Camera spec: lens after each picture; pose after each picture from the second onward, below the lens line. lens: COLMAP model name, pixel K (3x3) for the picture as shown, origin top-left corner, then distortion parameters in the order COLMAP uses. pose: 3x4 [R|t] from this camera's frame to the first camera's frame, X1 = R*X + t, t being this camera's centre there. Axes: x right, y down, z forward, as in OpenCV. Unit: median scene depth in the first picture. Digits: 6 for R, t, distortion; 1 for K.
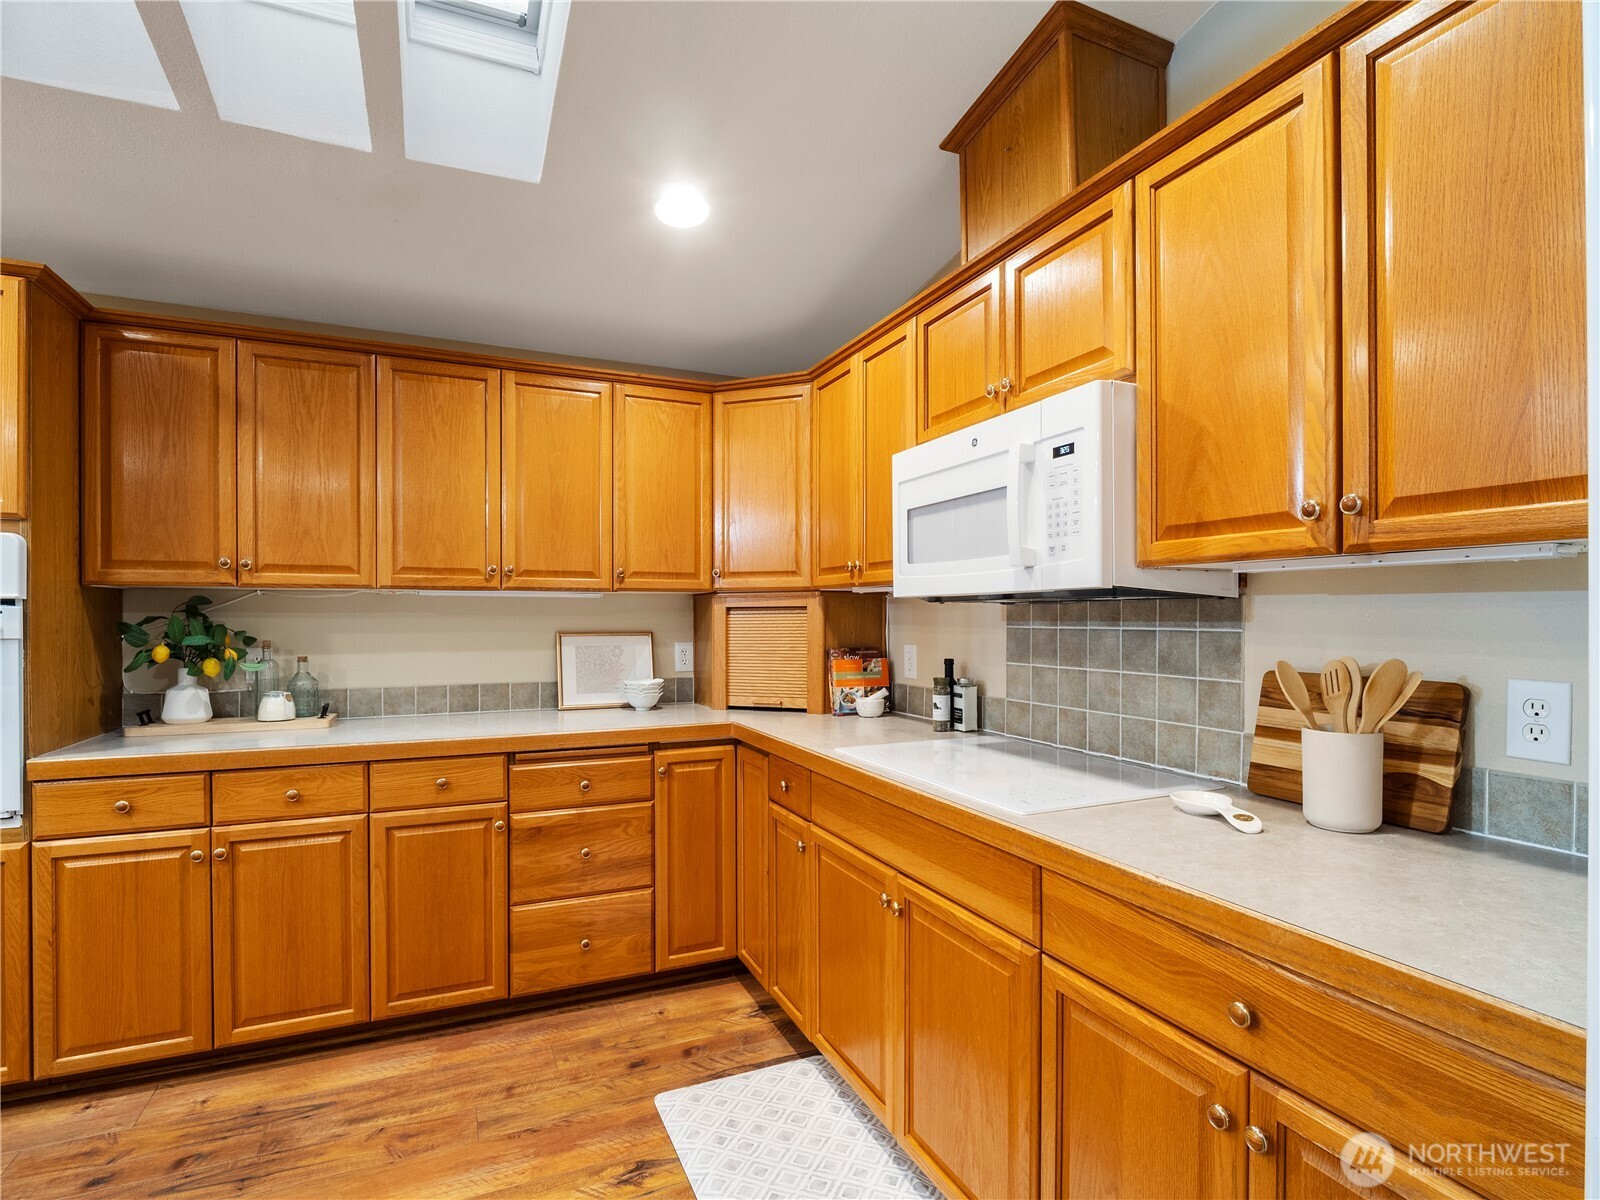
lens RADIAL K [[788.1, 0, 794.0], [0, 788.1, 614.4], [0, 0, 1]] dist [-0.015184, -0.000902]
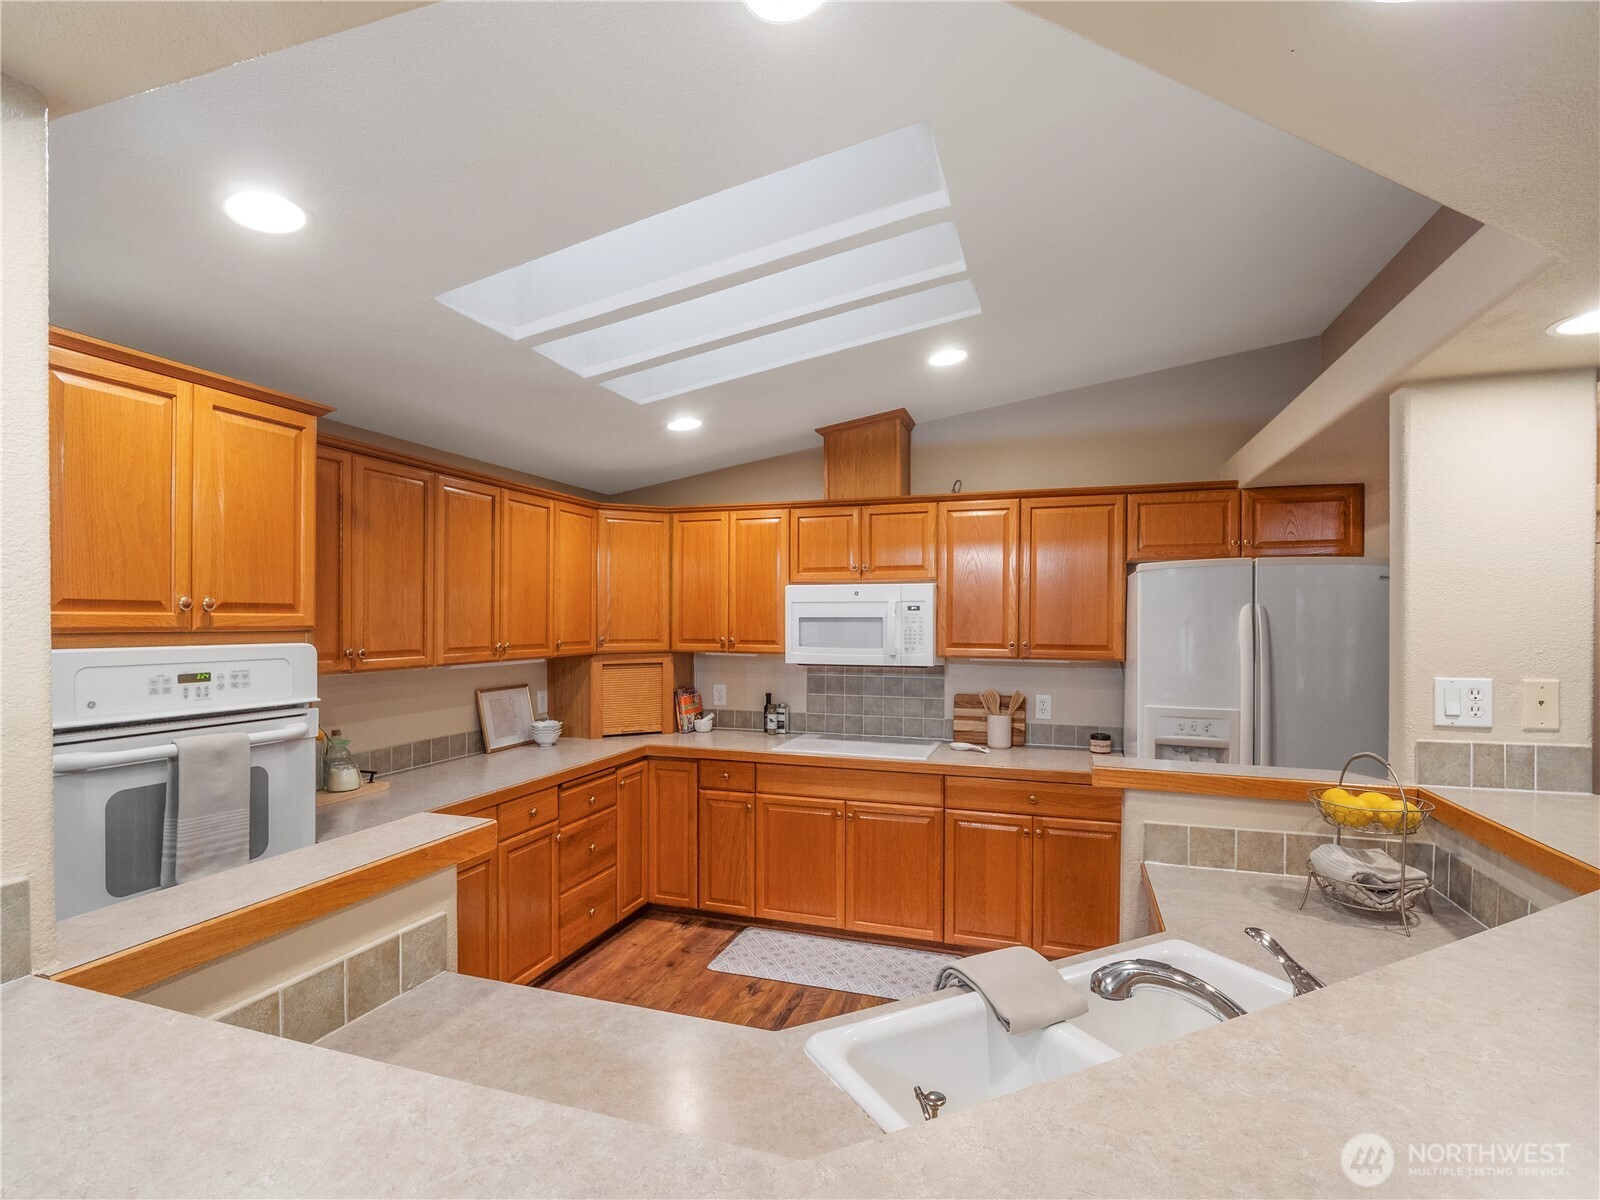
lens RADIAL K [[788.1, 0, 794.0], [0, 788.1, 614.4], [0, 0, 1]] dist [-0.015184, -0.000902]
pose [[0.673390, 0.005980, 0.739263, -1.037631], [-0.005448, 0.999980, -0.003126, -0.111130], [-0.739267, -0.001922, 0.673409, -0.215702]]
